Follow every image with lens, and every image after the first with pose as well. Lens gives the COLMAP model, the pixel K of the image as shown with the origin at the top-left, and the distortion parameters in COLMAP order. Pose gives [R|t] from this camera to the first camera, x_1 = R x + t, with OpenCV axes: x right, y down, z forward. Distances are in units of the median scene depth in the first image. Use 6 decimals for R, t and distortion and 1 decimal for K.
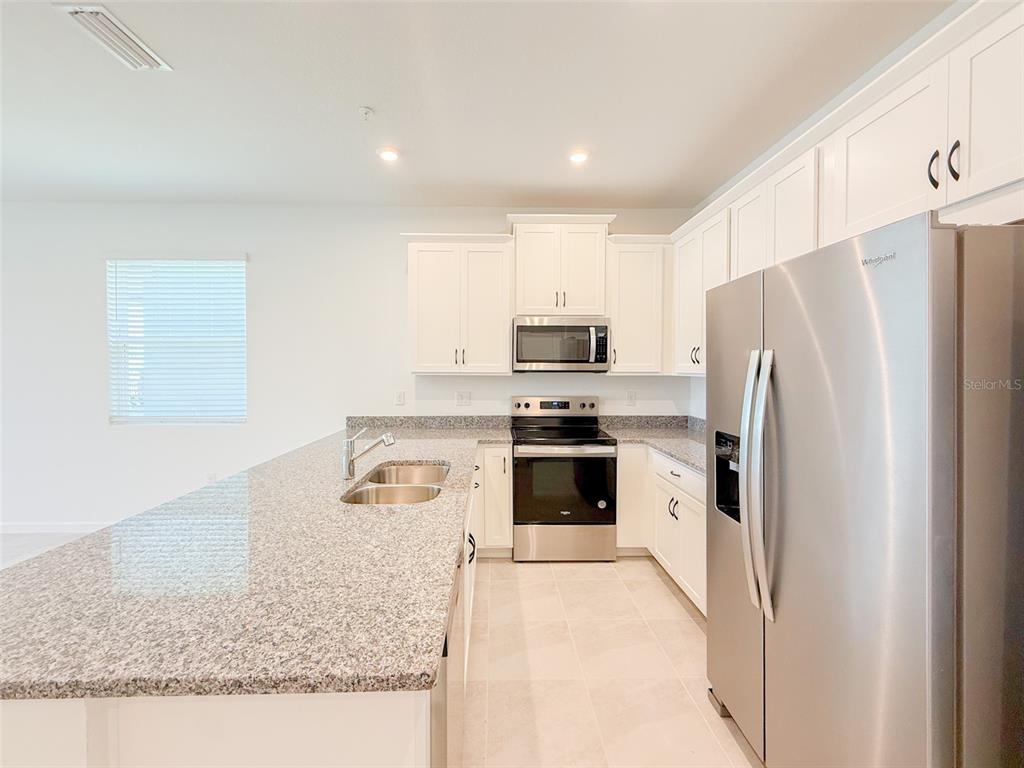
lens RADIAL K [[415.0, 0, 510.0], [0, 415.0, 375.3], [0, 0, 1]] dist [-0.003762, 0.000569]
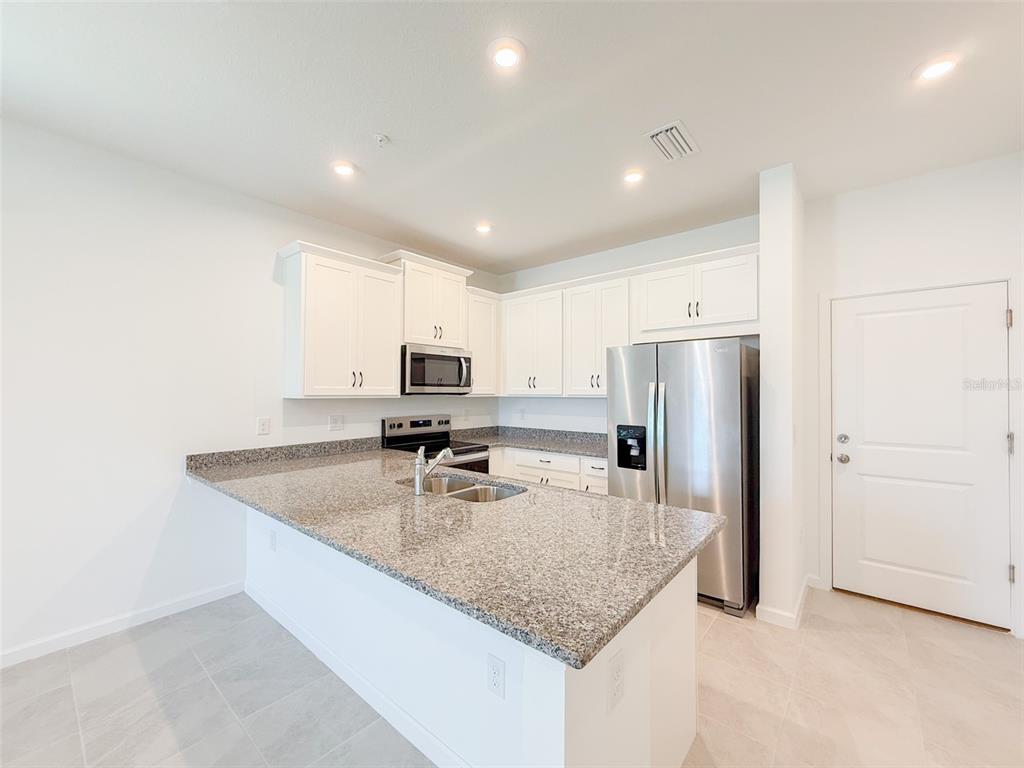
lens RADIAL K [[415.0, 0, 510.1], [0, 415.0, 388.9], [0, 0, 1]] dist [-0.003762, 0.000569]
pose [[0.663701, 0.004214, 0.747986, -0.615222], [0.013029, 0.999767, -0.017193, -0.000227], [-0.747884, 0.021157, 0.663492, 0.069873]]
